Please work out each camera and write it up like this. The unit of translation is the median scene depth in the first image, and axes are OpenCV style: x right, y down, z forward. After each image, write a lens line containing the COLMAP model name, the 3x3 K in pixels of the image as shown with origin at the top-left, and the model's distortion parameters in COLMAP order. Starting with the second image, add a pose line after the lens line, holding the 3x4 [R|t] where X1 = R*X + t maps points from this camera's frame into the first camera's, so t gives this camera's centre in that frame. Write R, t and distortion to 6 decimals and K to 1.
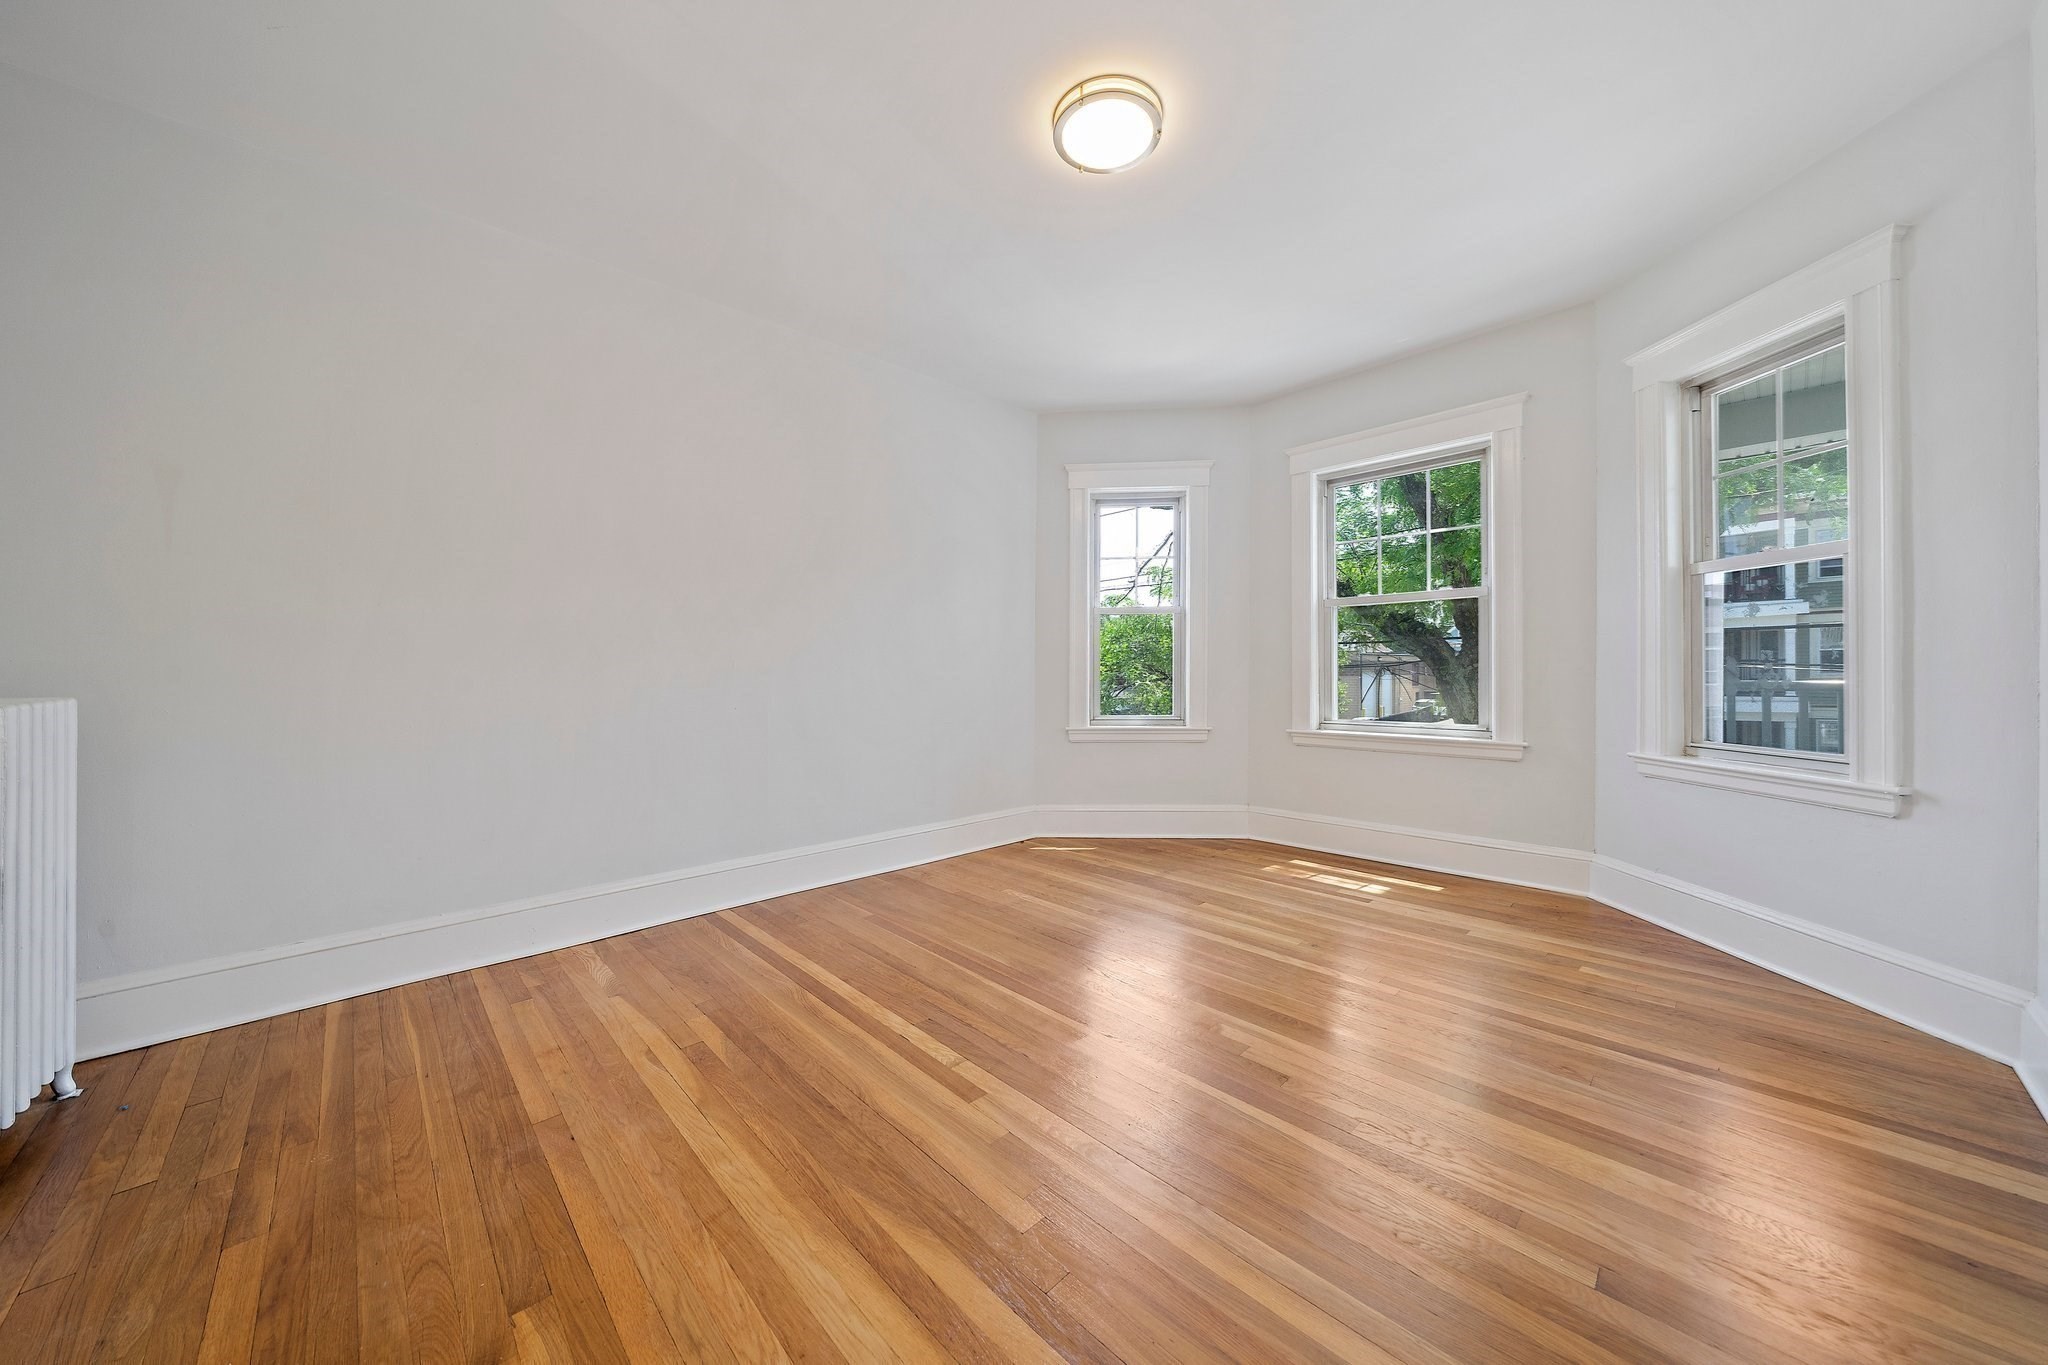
lens RADIAL K [[707.3, 0, 1022.3], [0, 707.3, 674.0], [0, 0, 1]] dist [-0.006912, 0.000070]
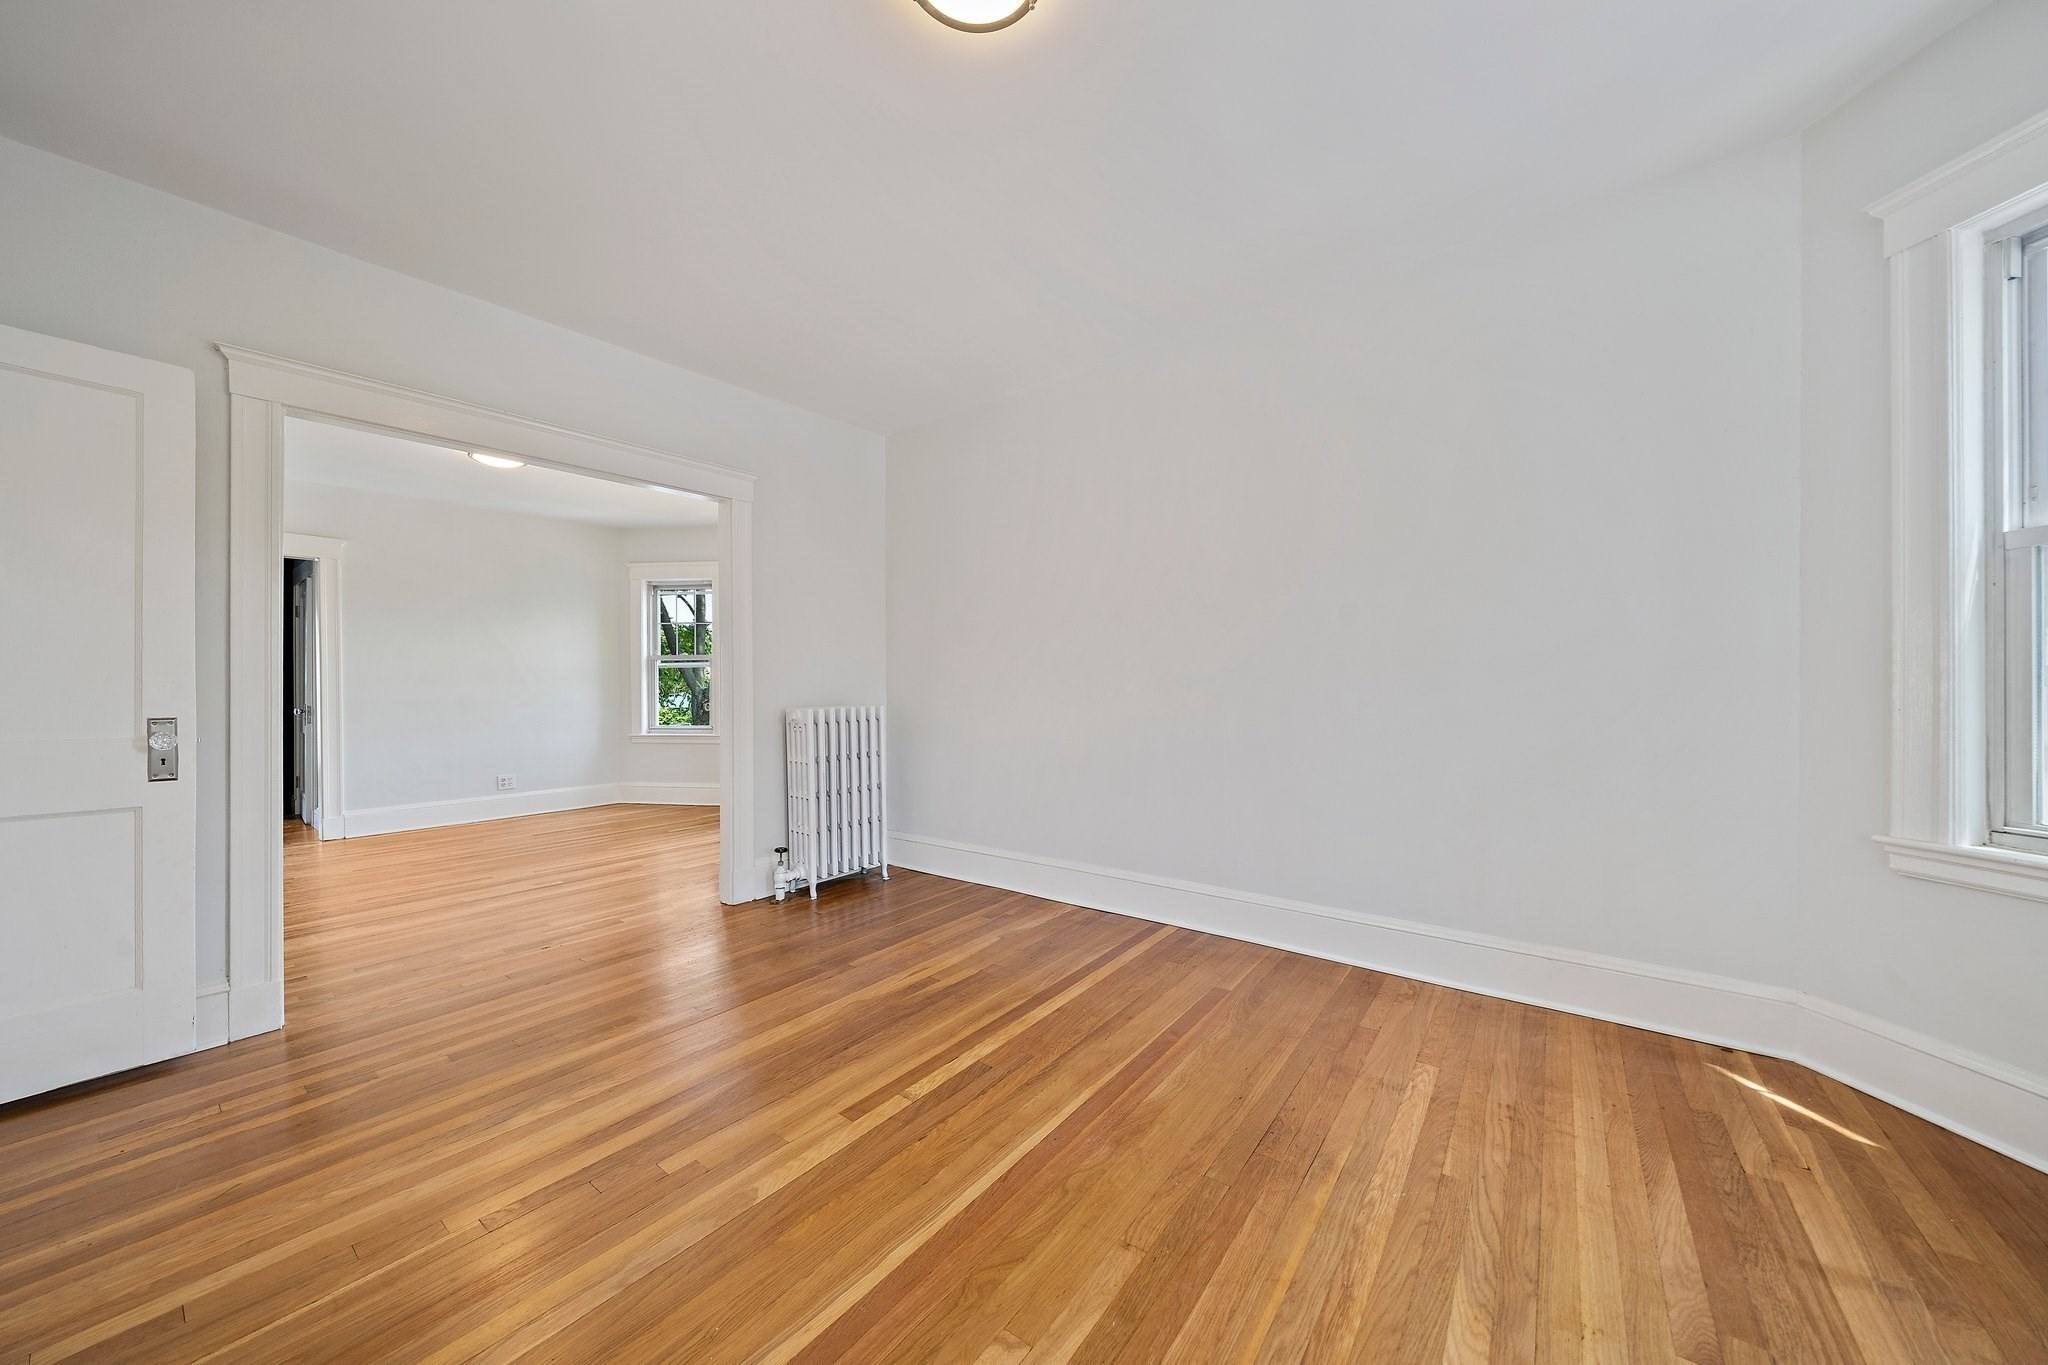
lens RADIAL K [[707.3, 0, 1022.3], [0, 707.3, 674.0], [0, 0, 1]] dist [-0.006912, 0.000070]
pose [[0.150692, -0.015112, -0.988465, 0.775404], [-0.002781, 0.999873, -0.015710, -0.024558], [0.988577, 0.005117, 0.150631, 0.844609]]
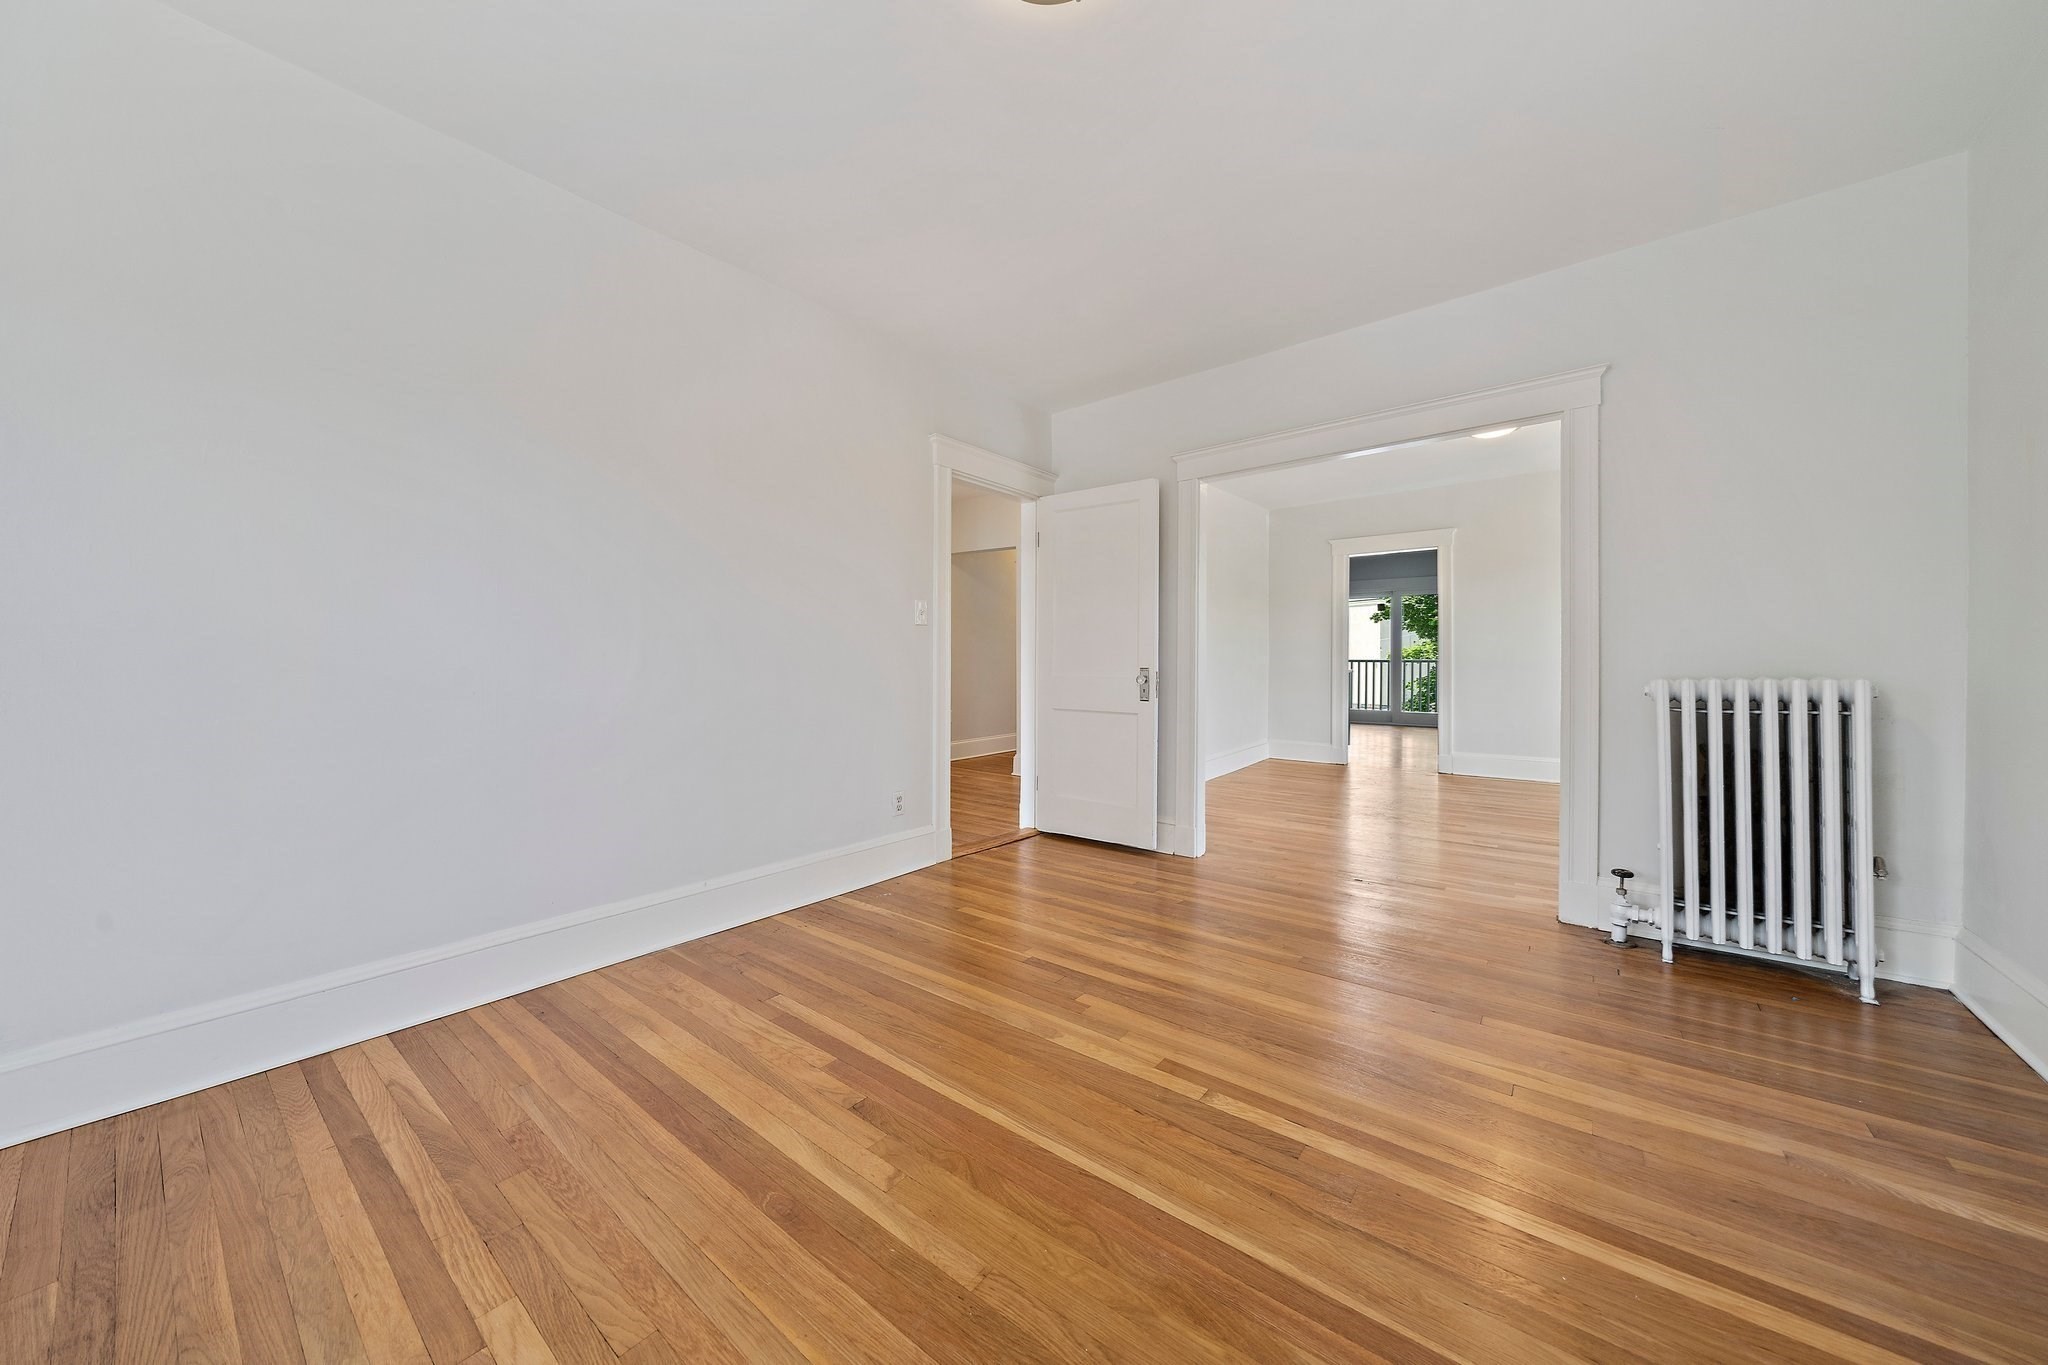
lens RADIAL K [[707.3, 0, 1022.3], [0, 707.3, 674.0], [0, 0, 1]] dist [-0.006912, 0.000070]
pose [[-0.990865, 0.012496, -0.134276, 0.219002], [0.007757, 0.999331, 0.035753, -0.025949], [0.134633, 0.034385, -0.990299, 1.556681]]
